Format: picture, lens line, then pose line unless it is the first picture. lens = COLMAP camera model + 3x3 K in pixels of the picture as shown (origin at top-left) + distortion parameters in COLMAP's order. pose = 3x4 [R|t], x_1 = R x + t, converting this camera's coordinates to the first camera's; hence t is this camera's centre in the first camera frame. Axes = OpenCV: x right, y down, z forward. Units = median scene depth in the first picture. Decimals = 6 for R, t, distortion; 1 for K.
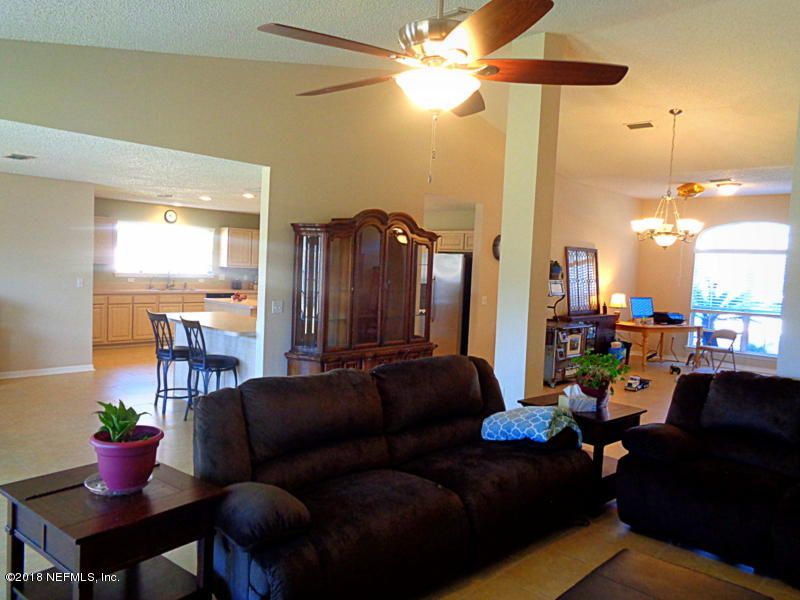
lens RADIAL K [[611.1, 0, 405.3], [0, 611.1, 302.2], [0, 0, 1]] dist [0.014977, 0.002814]
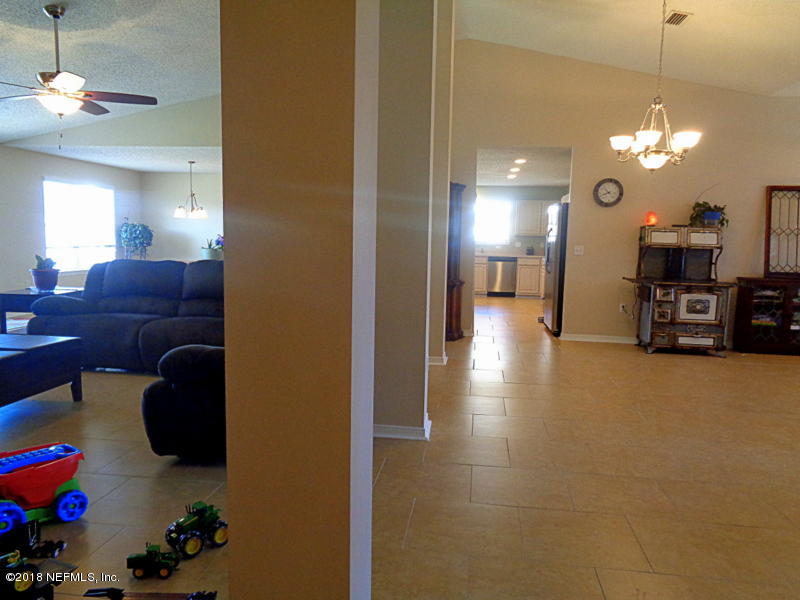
lens RADIAL K [[611.1, 0, 405.3], [0, 611.1, 302.2], [0, 0, 1]] dist [0.014977, 0.002814]
pose [[0.587629, 0.060838, -0.806840, 0.637265], [-0.050887, 0.997974, 0.038188, 0.047548], [0.807529, 0.018617, 0.589534, 0.197005]]
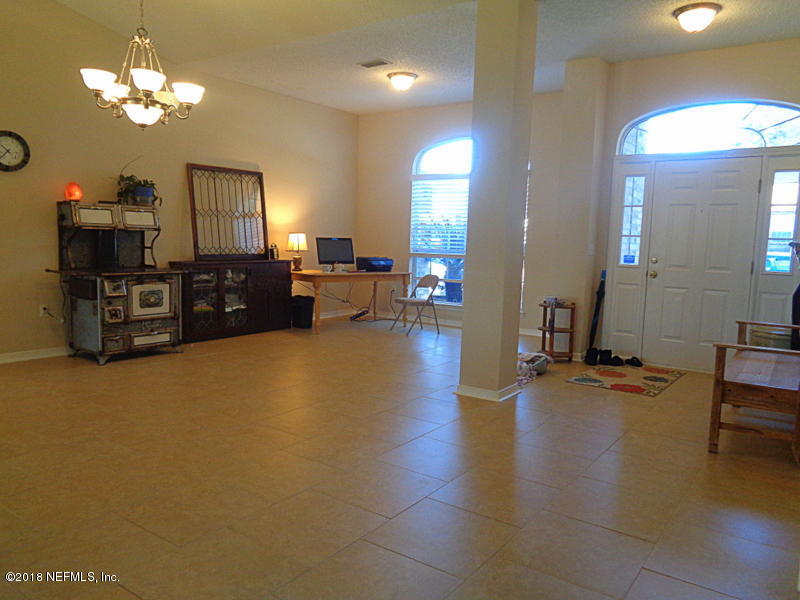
lens RADIAL K [[611.1, 0, 405.3], [0, 611.1, 302.2], [0, 0, 1]] dist [0.014977, 0.002814]
pose [[0.991062, -0.030534, 0.129858, 0.426361], [0.023777, 0.998297, 0.053273, 0.039305], [-0.131264, -0.049709, 0.990100, 0.261675]]
